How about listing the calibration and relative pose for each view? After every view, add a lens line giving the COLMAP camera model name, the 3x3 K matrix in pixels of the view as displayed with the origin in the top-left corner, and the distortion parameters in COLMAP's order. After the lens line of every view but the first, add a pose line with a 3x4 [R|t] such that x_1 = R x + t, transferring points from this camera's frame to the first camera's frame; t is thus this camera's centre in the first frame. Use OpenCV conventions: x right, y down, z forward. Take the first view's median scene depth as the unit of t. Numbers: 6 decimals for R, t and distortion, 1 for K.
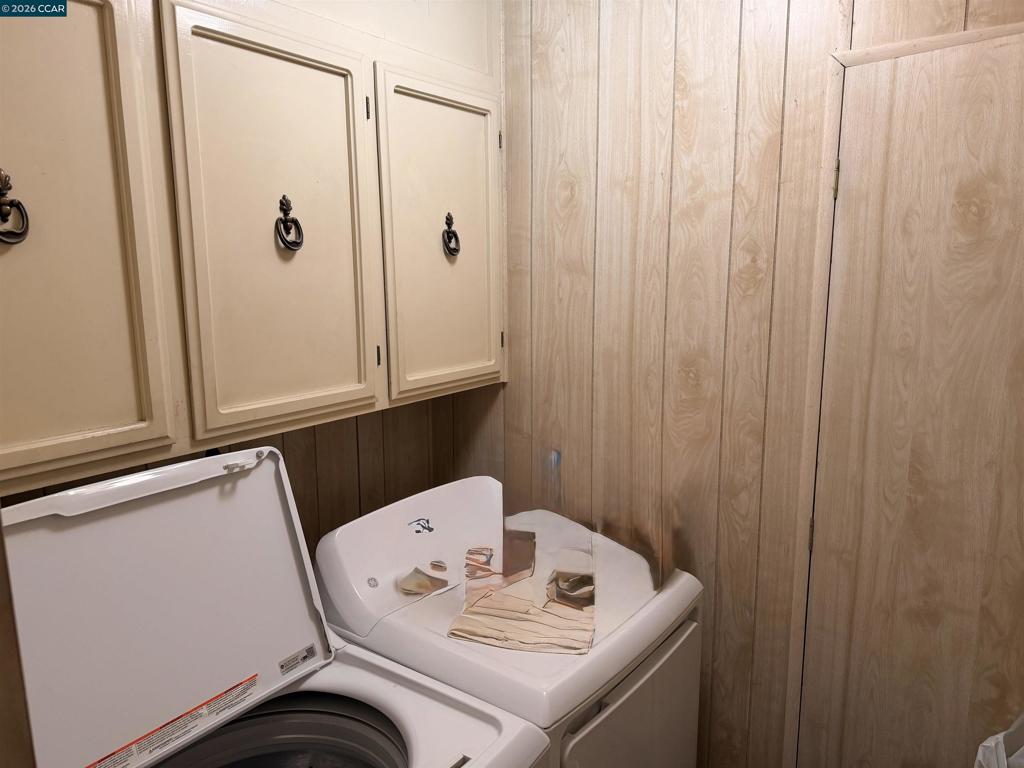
lens RADIAL K [[723.4, 0, 513.6], [0, 723.4, 384.1], [0, 0, 1]] dist [-0.010940, -0.001402]
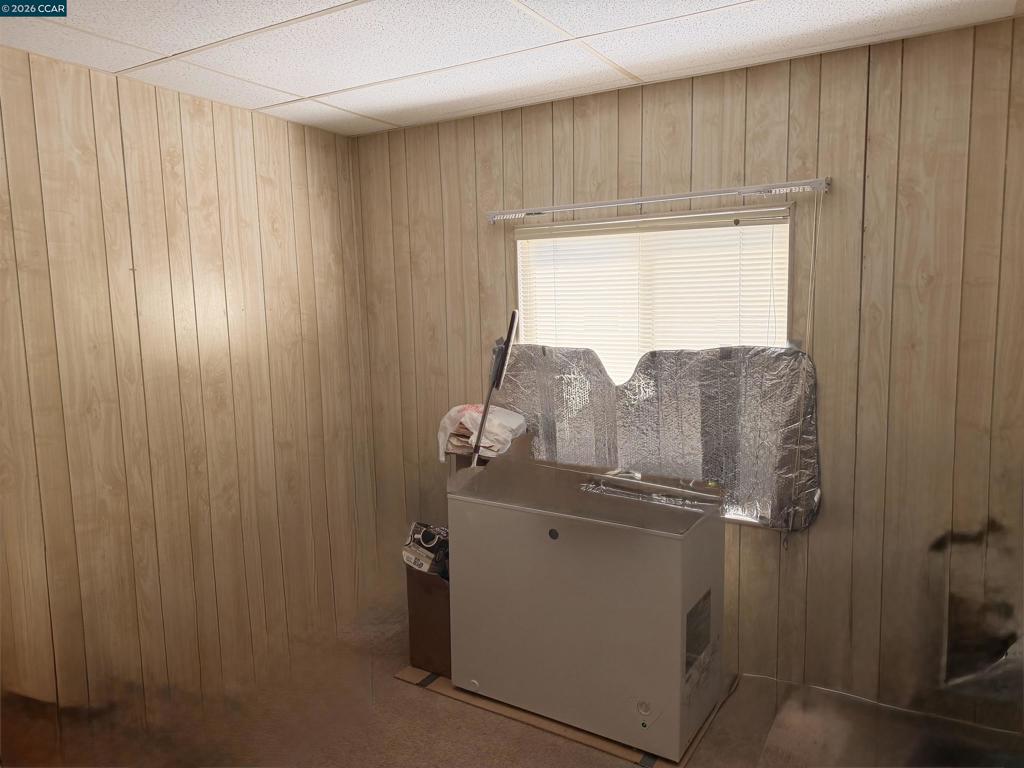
lens RADIAL K [[723.4, 0, 512.2], [0, 723.4, 385.5], [0, 0, 1]] dist [-0.010940, -0.001402]
pose [[0.995561, -0.029294, 0.089443, 0.112958], [0.034054, 0.998058, -0.052167, -0.022710], [-0.087741, 0.054981, 0.994625, -0.901550]]
